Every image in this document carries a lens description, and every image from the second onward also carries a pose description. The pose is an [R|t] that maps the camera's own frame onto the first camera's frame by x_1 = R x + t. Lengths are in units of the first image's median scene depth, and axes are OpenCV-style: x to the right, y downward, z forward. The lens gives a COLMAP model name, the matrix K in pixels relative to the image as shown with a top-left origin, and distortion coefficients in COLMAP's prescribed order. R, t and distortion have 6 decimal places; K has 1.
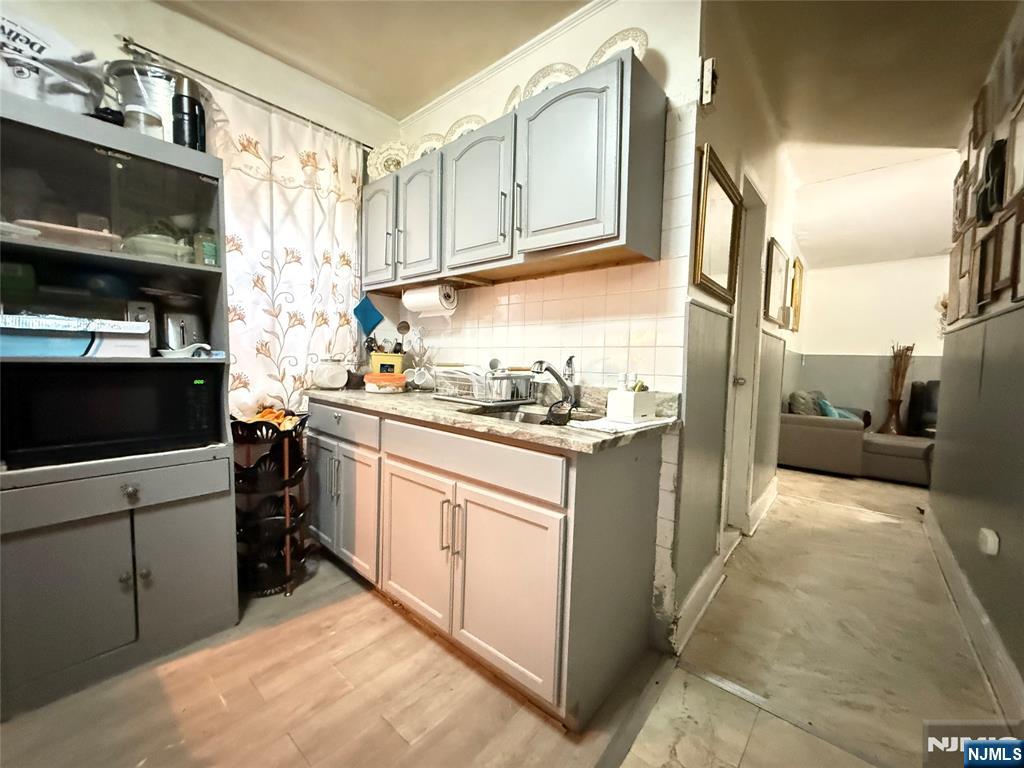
lens RADIAL K [[408.4, 0, 512.0], [0, 408.4, 384.0], [0, 0, 1]] dist [-0.000615, -0.000169]
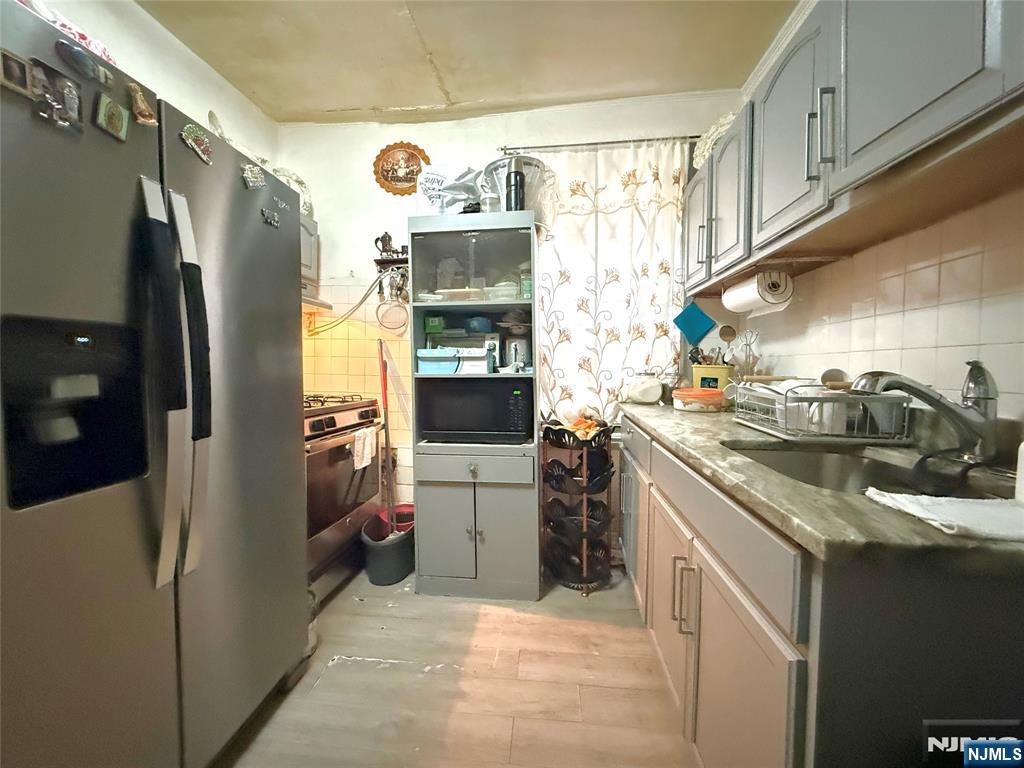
lens RADIAL K [[408.4, 0, 512.0], [0, 408.4, 384.0], [0, 0, 1]] dist [-0.000615, -0.000169]
pose [[0.565475, 0.010583, -0.824697, 0.227769], [-0.036056, 0.999279, -0.011900, -0.013772], [0.823977, 0.036464, 0.565449, 0.237770]]
